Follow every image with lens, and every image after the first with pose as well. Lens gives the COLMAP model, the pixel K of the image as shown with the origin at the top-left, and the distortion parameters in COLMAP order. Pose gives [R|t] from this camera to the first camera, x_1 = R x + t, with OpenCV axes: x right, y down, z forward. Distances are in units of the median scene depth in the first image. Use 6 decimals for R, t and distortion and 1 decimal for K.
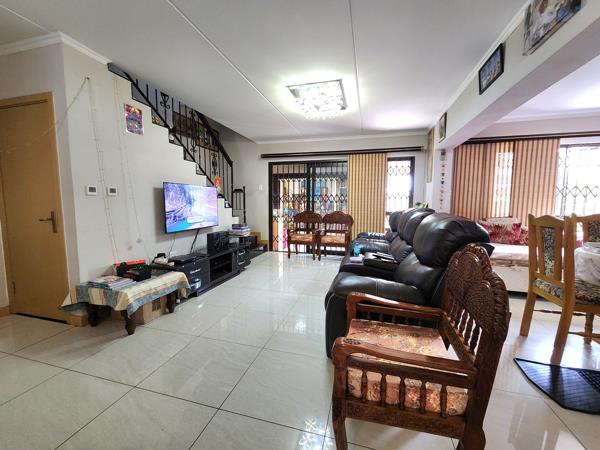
lens RADIAL K [[247.0, 0, 300.5], [0, 247.0, 223.1], [0, 0, 1]] dist [0.000168, 0.000097]
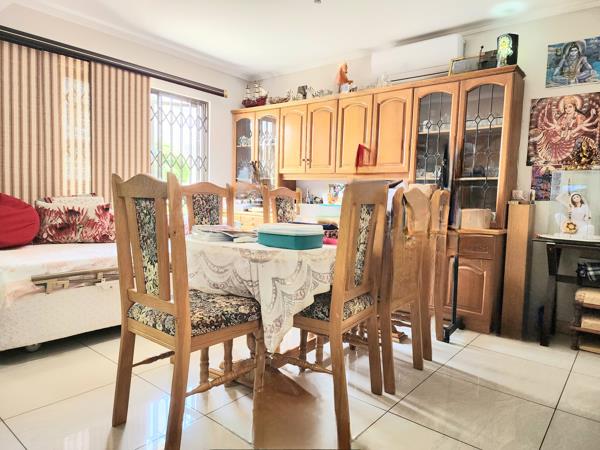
lens RADIAL K [[400.5, 0, 300.0], [0, 400.5, 225.0], [0, 0, 1]] dist [0.078676, -0.069842]
pose [[0.405345, -0.058697, 0.912277, 0.244613], [0.043765, 0.998038, 0.044769, 0.030658], [-0.913115, 0.021779, 0.407119, 0.246111]]
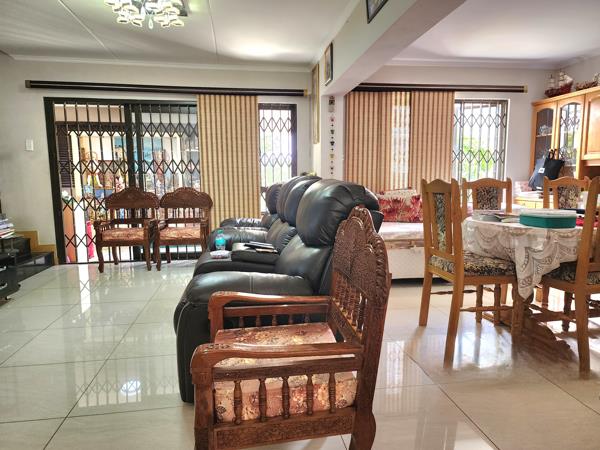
lens RADIAL K [[400.5, 0, 300.0], [0, 400.5, 225.0], [0, 0, 1]] dist [0.078676, -0.069842]
pose [[0.910258, -0.061256, 0.409484, -0.011527], [0.048007, 0.997940, 0.042568, 0.027702], [-0.411248, -0.019090, 0.911324, -0.052355]]
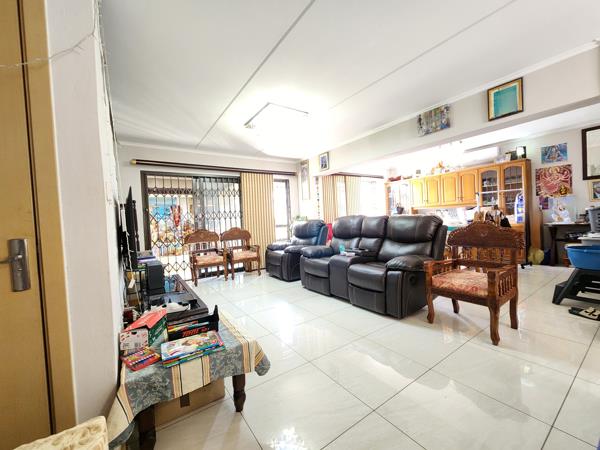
lens RADIAL K [[245.2, 0, 298.8], [0, 245.2, 226.6], [0, 0, 1]] dist [-0.000198, -0.000170]
pose [[0.643053, -0.060246, 0.763448, -0.767996], [0.117297, 0.992886, -0.020448, -0.002667], [-0.756785, 0.102699, 0.645545, 0.295881]]
